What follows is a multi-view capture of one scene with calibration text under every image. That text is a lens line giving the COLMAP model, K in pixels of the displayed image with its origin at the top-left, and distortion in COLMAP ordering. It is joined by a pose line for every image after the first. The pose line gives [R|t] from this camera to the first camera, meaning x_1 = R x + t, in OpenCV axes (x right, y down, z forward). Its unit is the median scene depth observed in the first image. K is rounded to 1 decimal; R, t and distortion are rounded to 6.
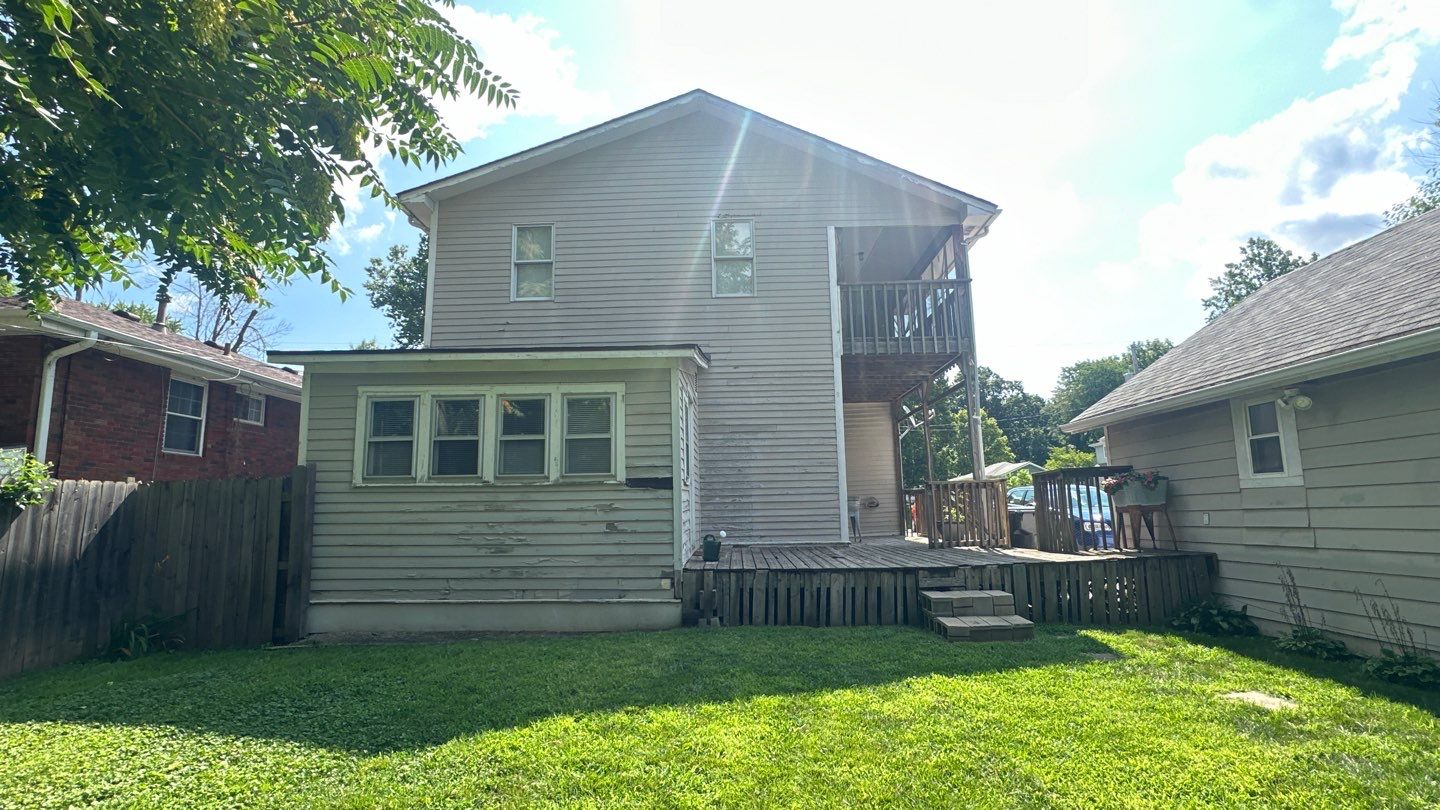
lens RADIAL K [[693.6, 0, 718.4], [0, 693.6, 409.2], [0, 0, 1]] dist [0.000102, 0.000809]
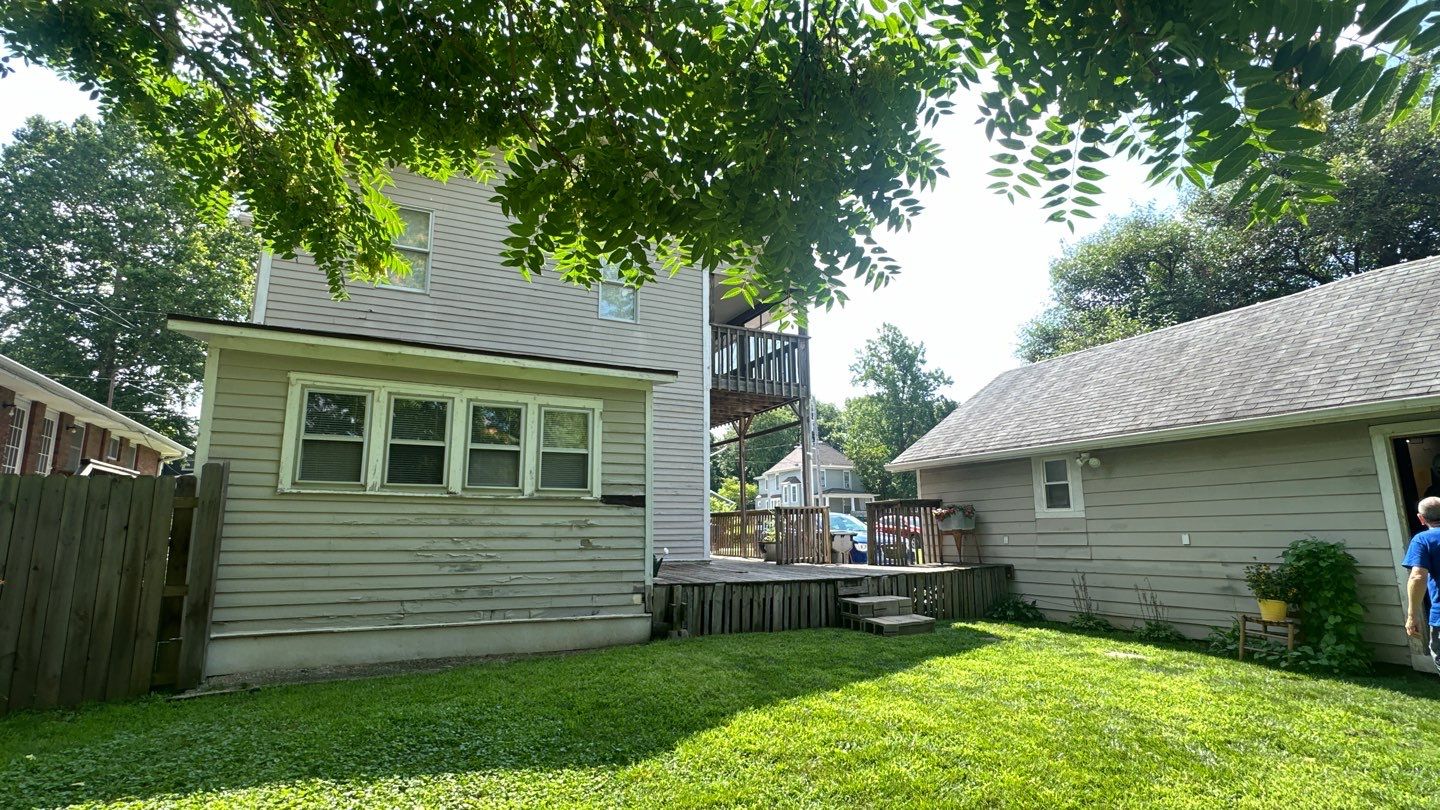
lens RADIAL K [[693.6, 0, 728.4], [0, 693.6, 406.8], [0, 0, 1]] dist [0.000102, 0.000809]
pose [[0.882061, 0.096327, 0.461183, -0.449509], [-0.080172, 0.995287, -0.054548, 0.012282], [-0.464264, 0.011141, 0.885627, 0.019108]]
